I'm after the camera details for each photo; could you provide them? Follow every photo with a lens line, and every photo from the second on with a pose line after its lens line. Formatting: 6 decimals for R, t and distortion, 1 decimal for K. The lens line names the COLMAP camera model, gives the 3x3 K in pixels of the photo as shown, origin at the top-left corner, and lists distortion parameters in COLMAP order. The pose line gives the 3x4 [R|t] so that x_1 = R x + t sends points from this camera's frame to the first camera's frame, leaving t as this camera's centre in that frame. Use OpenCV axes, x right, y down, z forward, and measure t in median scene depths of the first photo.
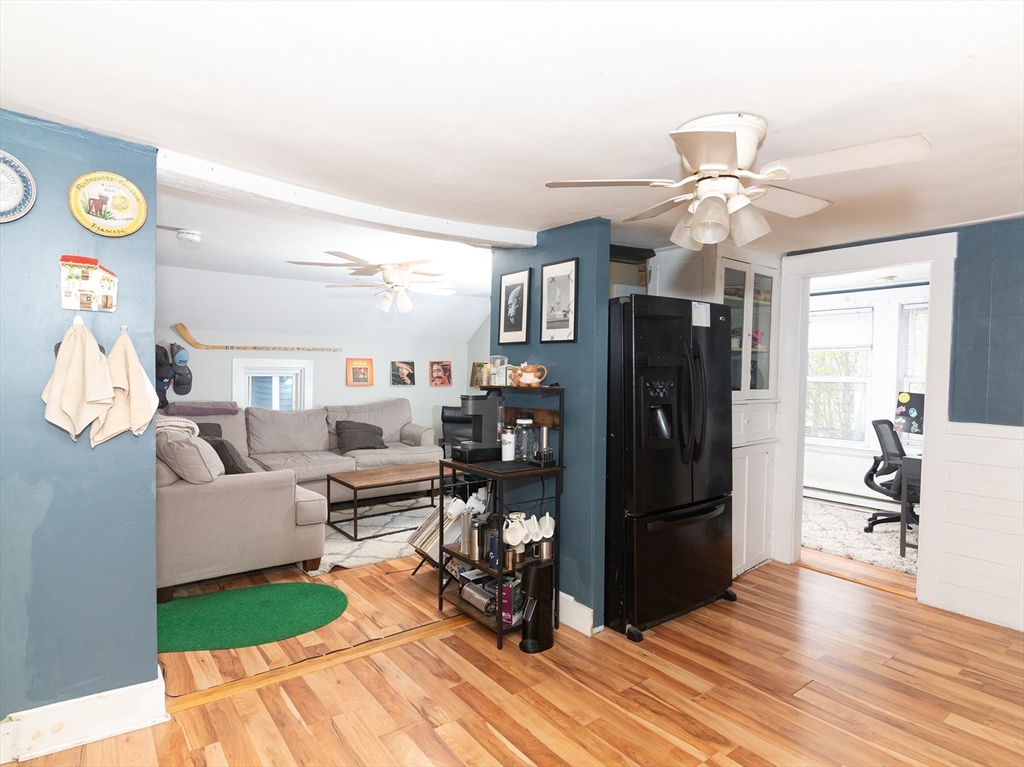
lens RADIAL K [[566.9, 0, 512.0], [0, 566.9, 383.5], [0, 0, 1]] dist [0.003085, -0.000250]
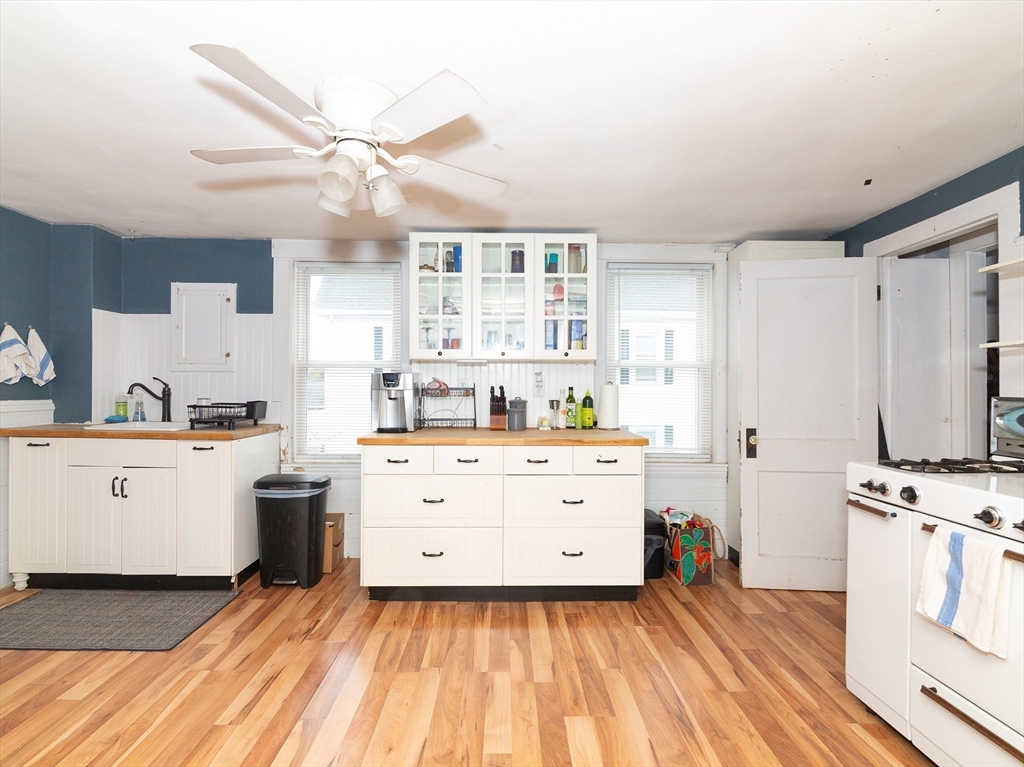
lens RADIAL K [[521.8, 0, 504.5], [0, 521.8, 385.4], [0, 0, 1]] dist [0.003791, -0.000583]
pose [[-0.792337, -0.020350, 0.609744, -0.250820], [-0.001754, 0.999515, 0.031080, 0.023690], [-0.610081, 0.023557, -0.791989, 0.916078]]
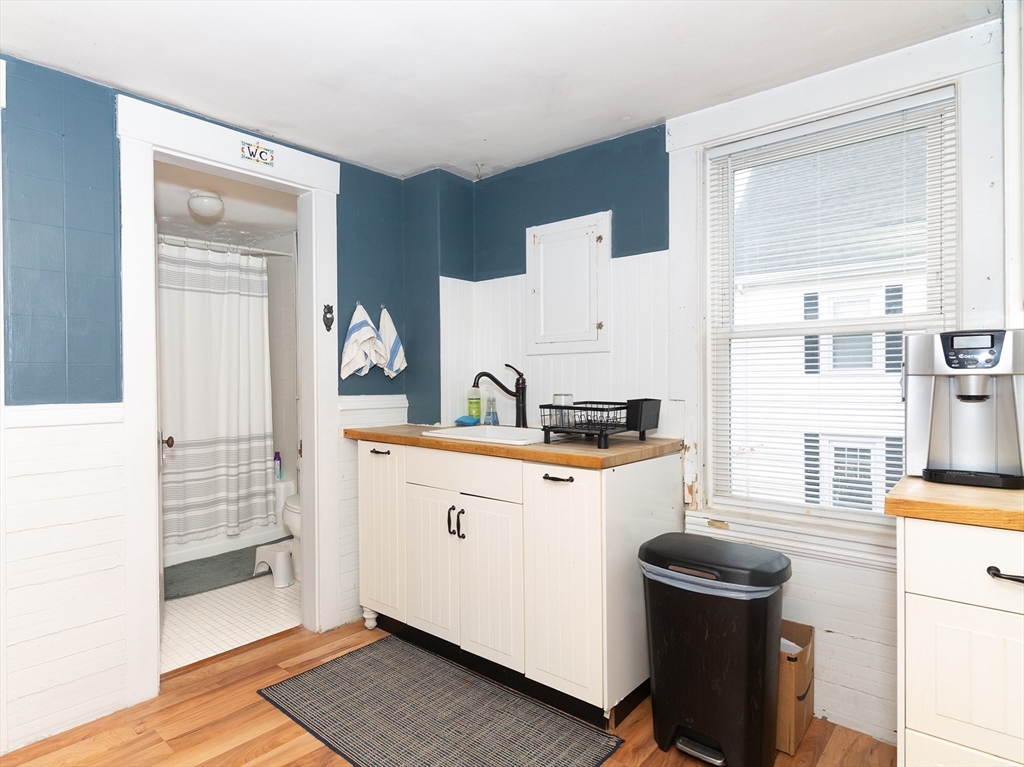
lens RADIAL K [[592.0, 0, 445.3], [0, 592.0, 383.7], [0, 0, 1]] dist [-0.000087, 0.000888]
pose [[-0.143970, -0.020173, 0.989376, 0.154134], [0.031436, 0.999194, 0.024947, 0.047240], [-0.989083, 0.034694, -0.143220, 0.705952]]
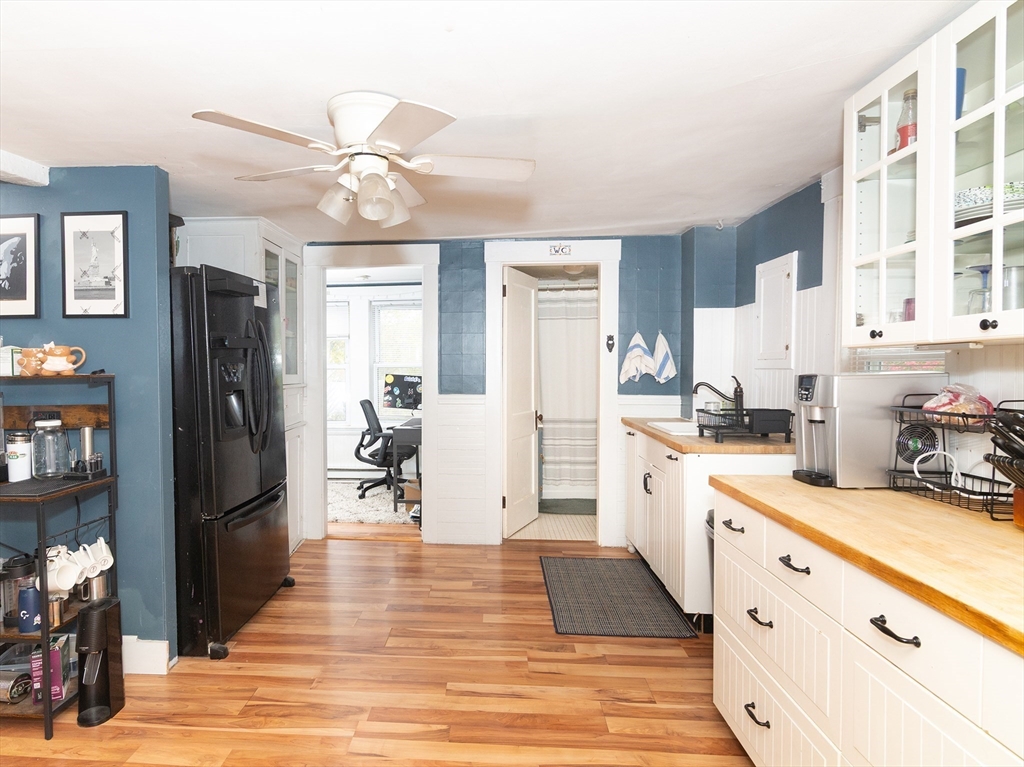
lens RADIAL K [[592.0, 0, 445.3], [0, 592.0, 383.7], [0, 0, 1]] dist [-0.000087, 0.000888]
pose [[0.677294, -0.037606, 0.734750, -0.196311], [0.030682, 0.999268, 0.022862, 0.014382], [-0.735072, 0.007059, 0.677952, 0.106452]]
